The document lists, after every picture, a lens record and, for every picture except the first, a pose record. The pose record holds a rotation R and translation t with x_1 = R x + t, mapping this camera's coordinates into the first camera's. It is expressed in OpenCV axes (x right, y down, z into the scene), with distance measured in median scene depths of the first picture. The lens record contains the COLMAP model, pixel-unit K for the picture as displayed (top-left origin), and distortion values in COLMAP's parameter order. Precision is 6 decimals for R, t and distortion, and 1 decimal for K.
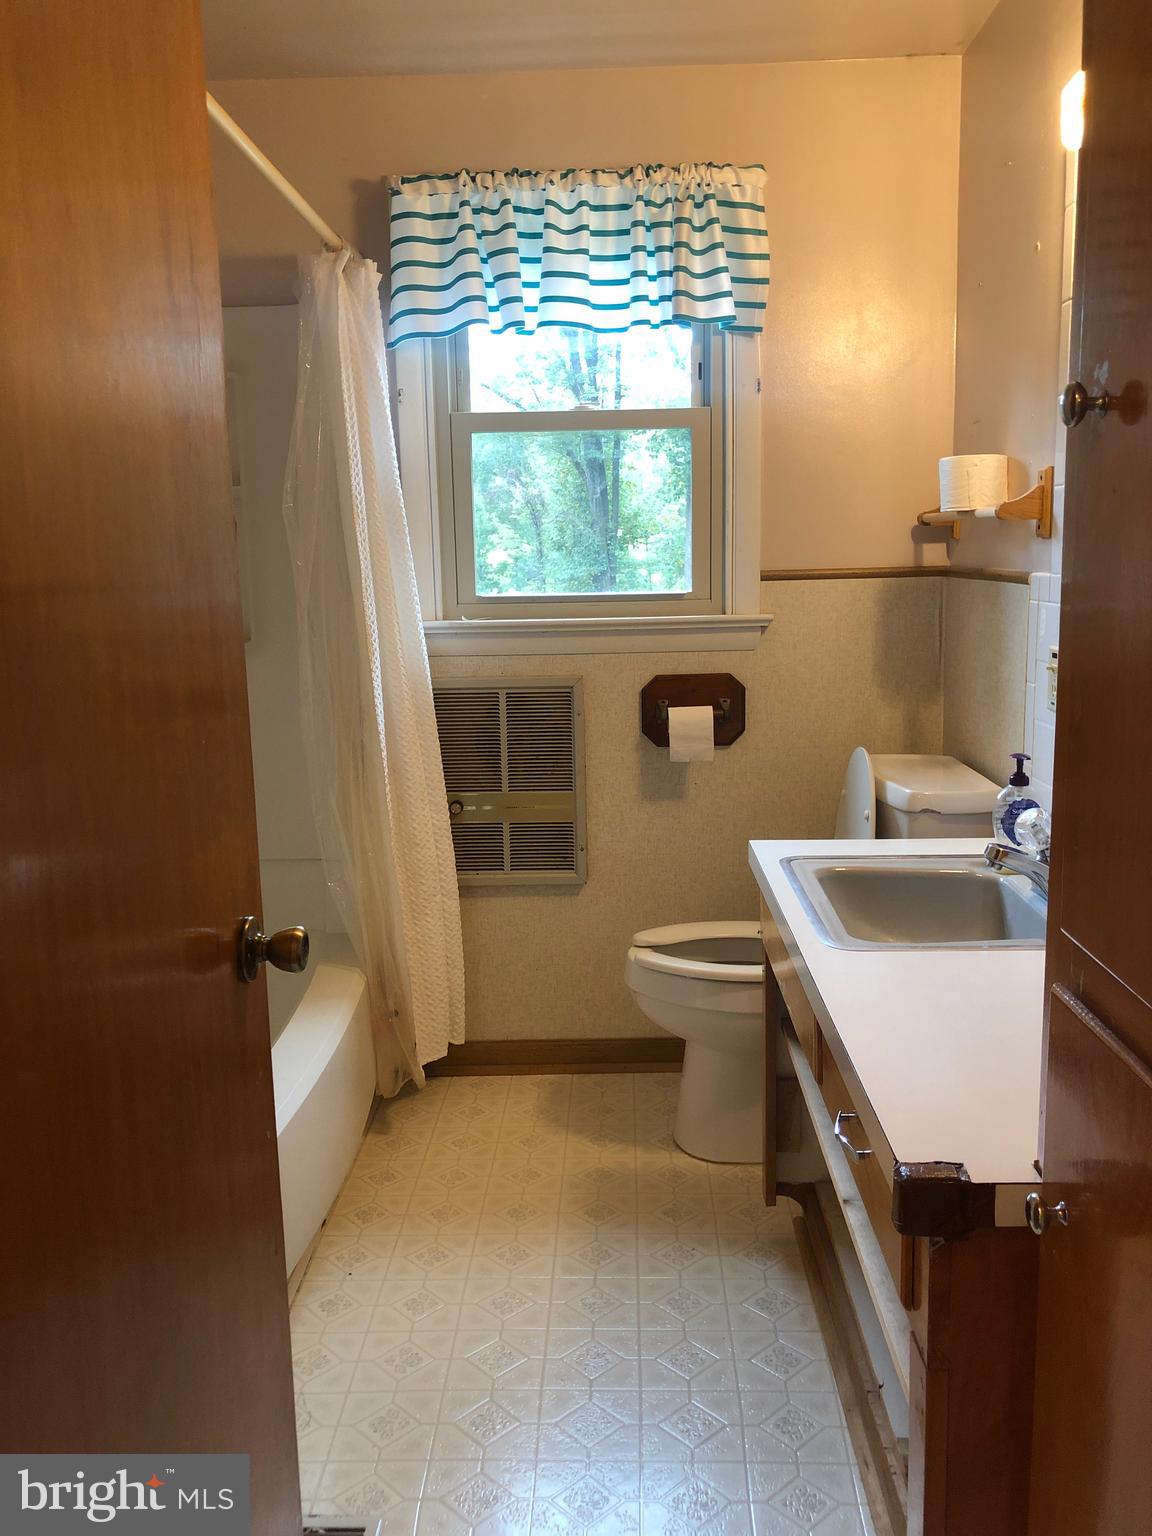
lens RADIAL K [[1261.9, 0, 576.8], [0, 1261.9, 771.4], [0, 0, 1]] dist [0.025972, -0.006235]
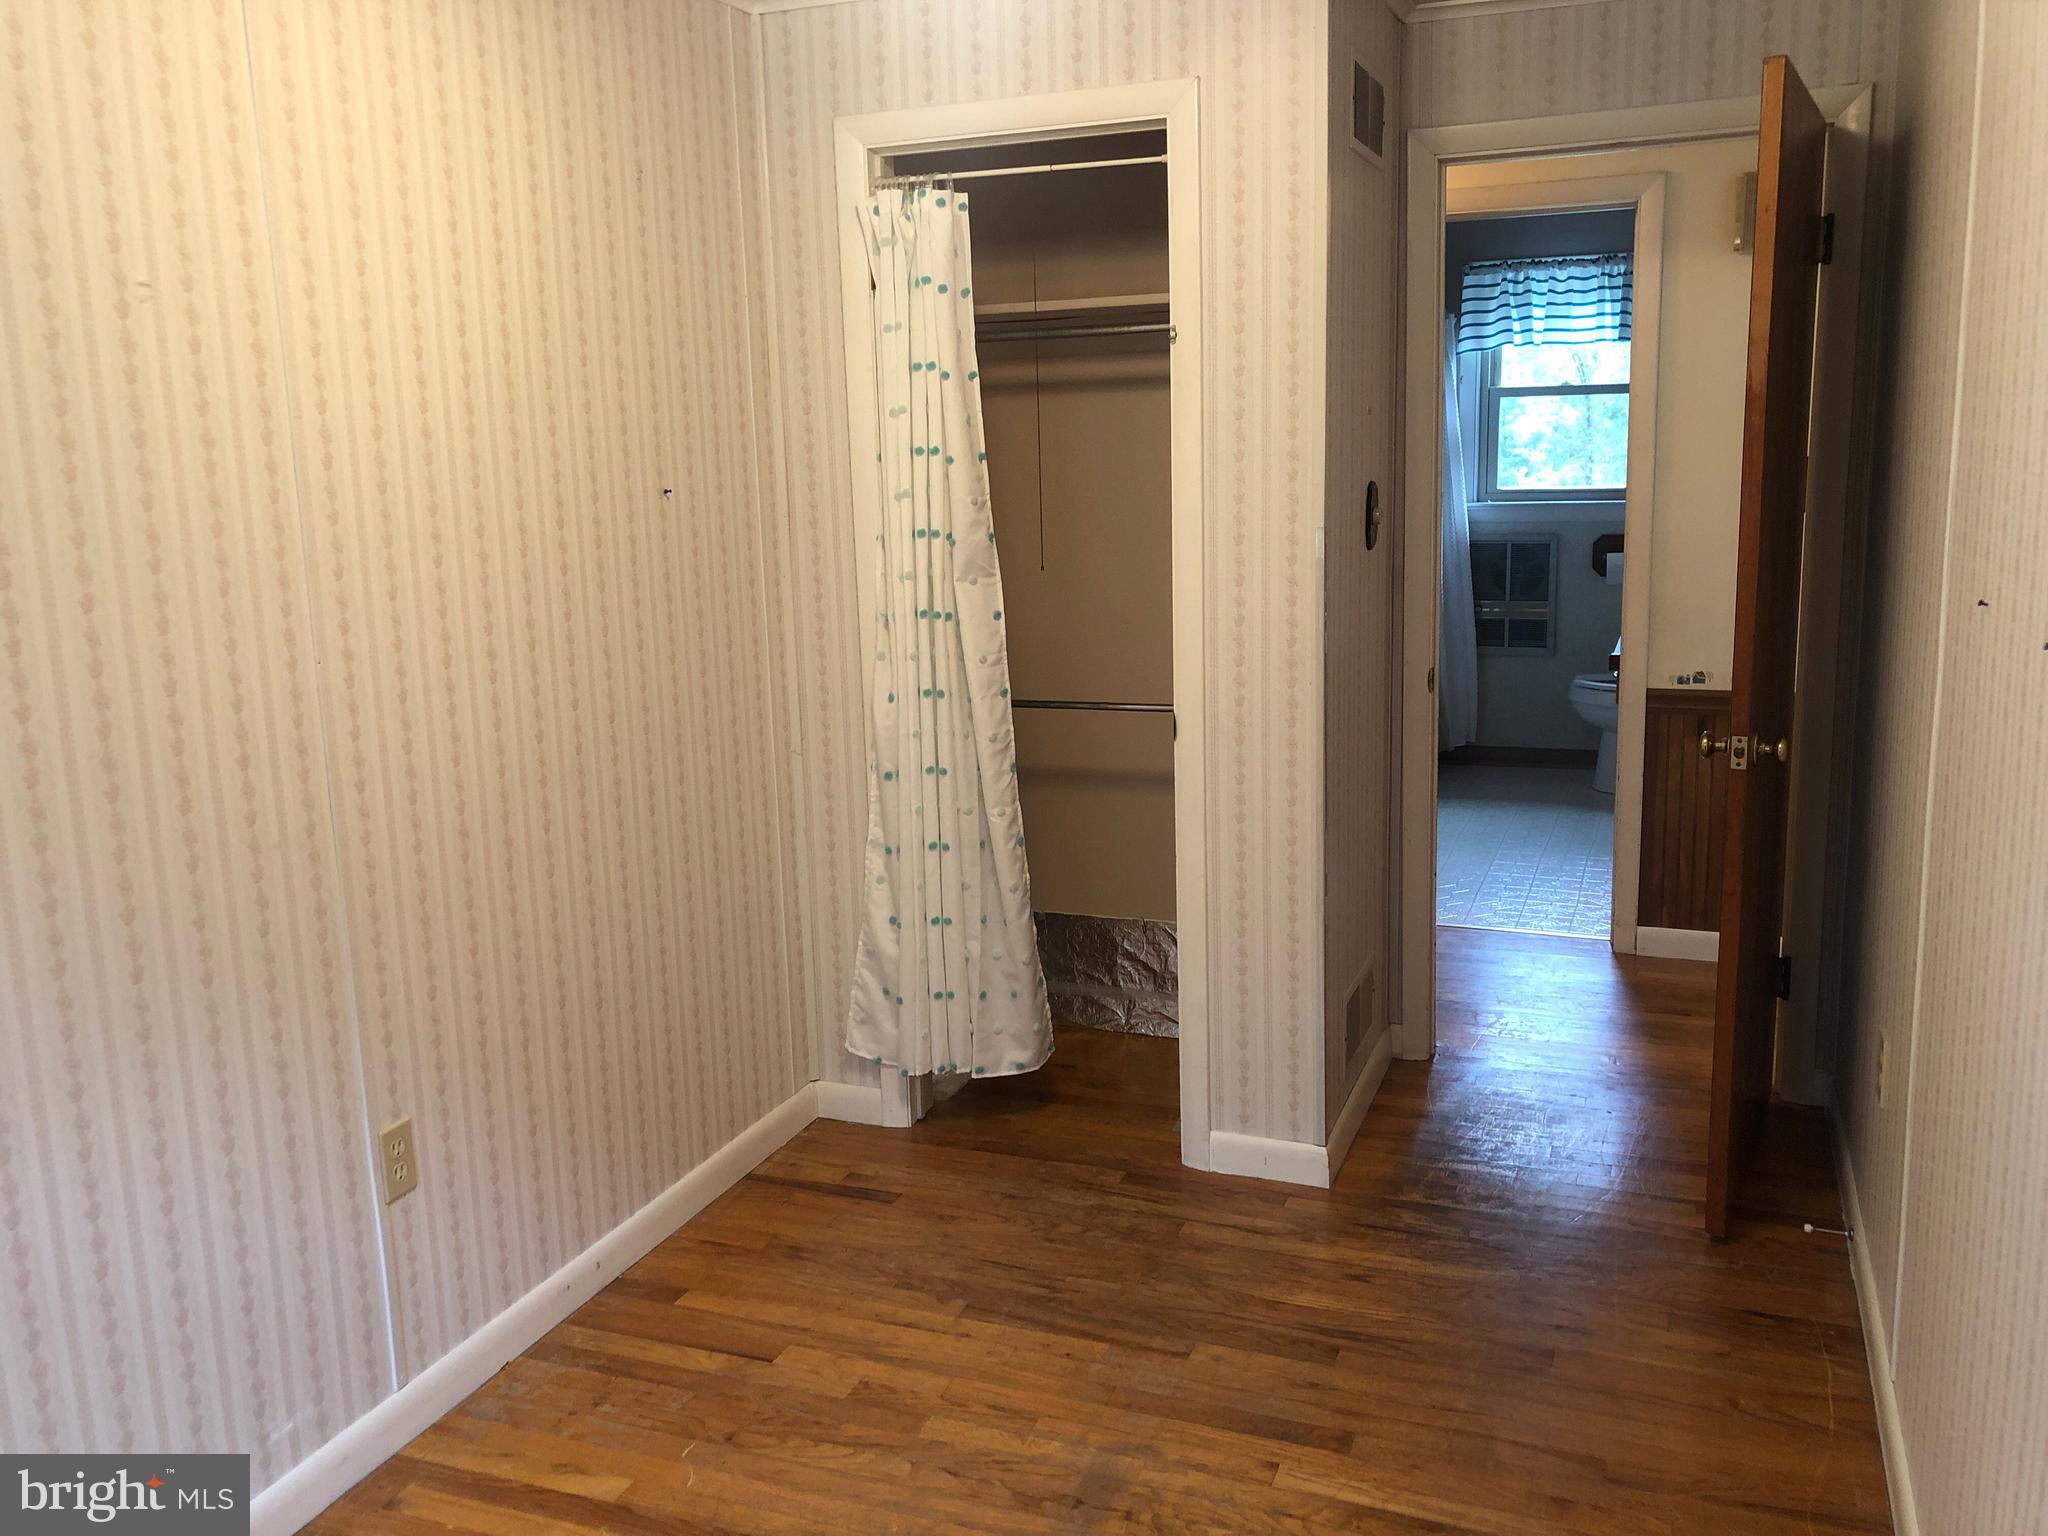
lens RADIAL K [[1682.5, 0, 1013.0], [0, 1682.5, 763.7], [0, 0, 1]] dist [0.025972, -0.006235]
pose [[0.938038, 0.061116, -0.341099, 0.113233], [-0.050695, 0.997937, 0.039390, 0.186114], [0.342803, -0.019657, 0.939202, -1.454717]]
